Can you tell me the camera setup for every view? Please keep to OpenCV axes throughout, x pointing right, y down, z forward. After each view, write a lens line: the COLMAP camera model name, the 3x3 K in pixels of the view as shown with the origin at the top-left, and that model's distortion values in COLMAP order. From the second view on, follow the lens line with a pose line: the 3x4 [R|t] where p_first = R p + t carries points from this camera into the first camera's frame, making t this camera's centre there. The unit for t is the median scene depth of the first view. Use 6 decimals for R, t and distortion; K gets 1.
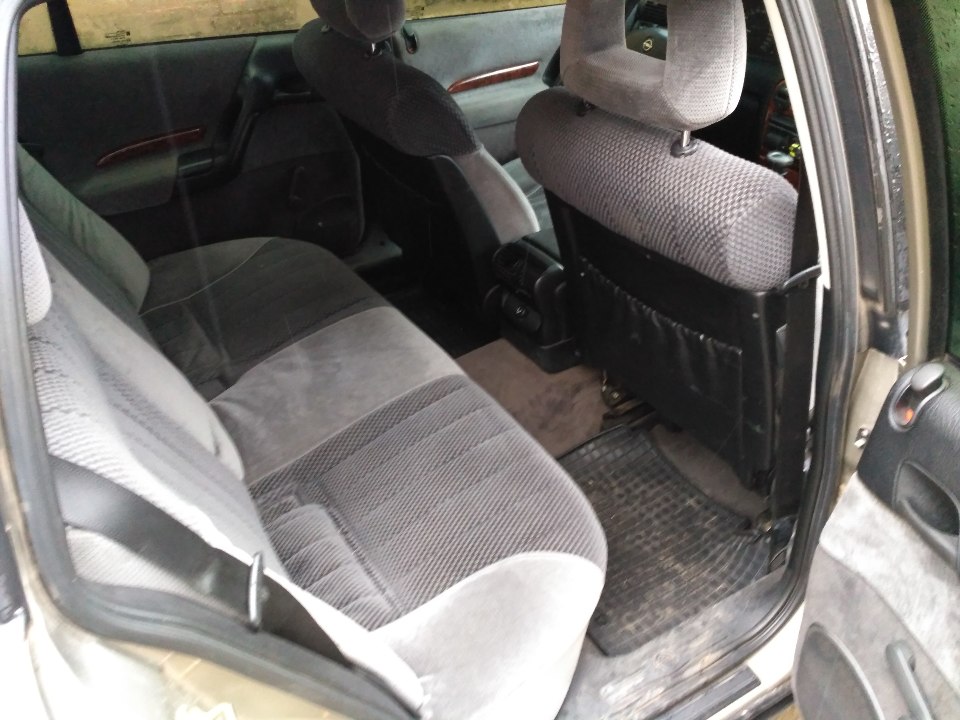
lens RADIAL K [[859.7, 0, 463.9], [0, 859.7, 360.9], [0, 0, 1]] dist [0.105540, -0.209970]
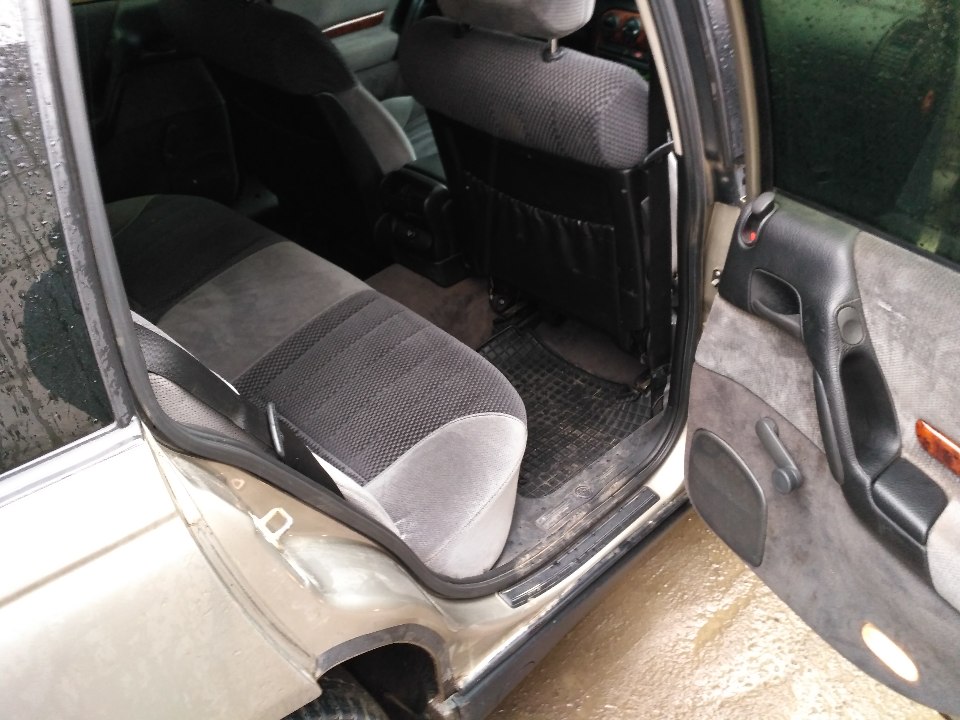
lens RADIAL K [[859.7, 0, 472.5], [0, 859.7, 365.7], [0, 0, 1]] dist [0.105540, -0.209970]
pose [[0.973927, -0.131769, 0.184668, -0.097508], [0.126184, 0.991129, 0.041727, 0.085922], [-0.188528, -0.017337, 0.981915, -0.120572]]
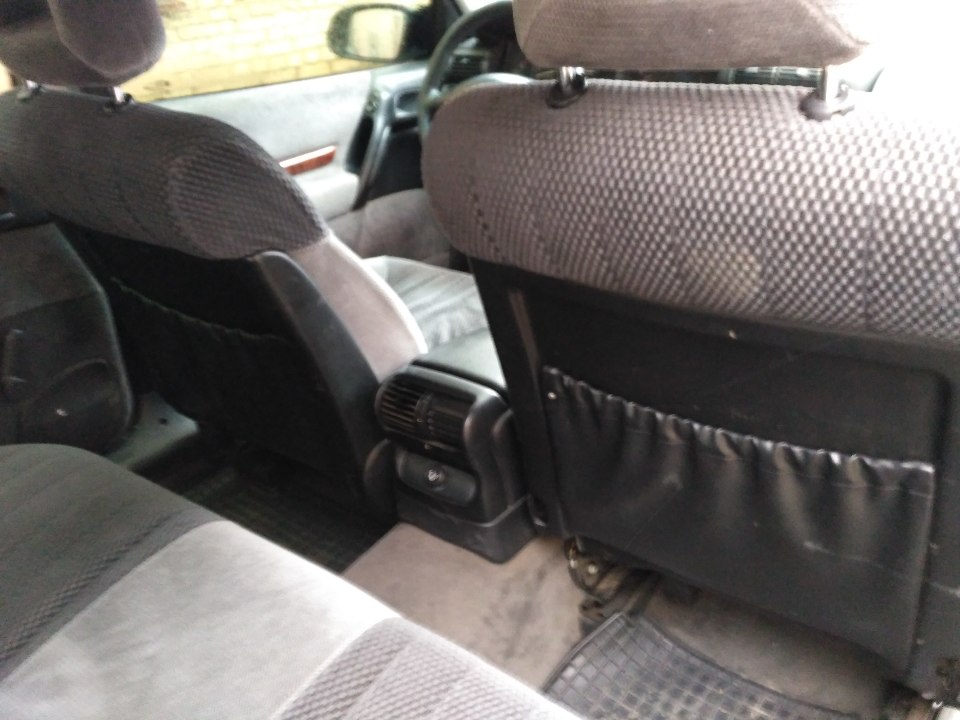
lens RADIAL K [[859.7, 0, 456.8], [0, 859.7, 355.2], [0, 0, 1]] dist [0.105540, -0.209970]
pose [[0.942868, -0.187399, 0.275467, -0.087453], [0.231138, 0.963406, -0.135738, -0.062316], [-0.239949, 0.191654, 0.951679, 0.441109]]
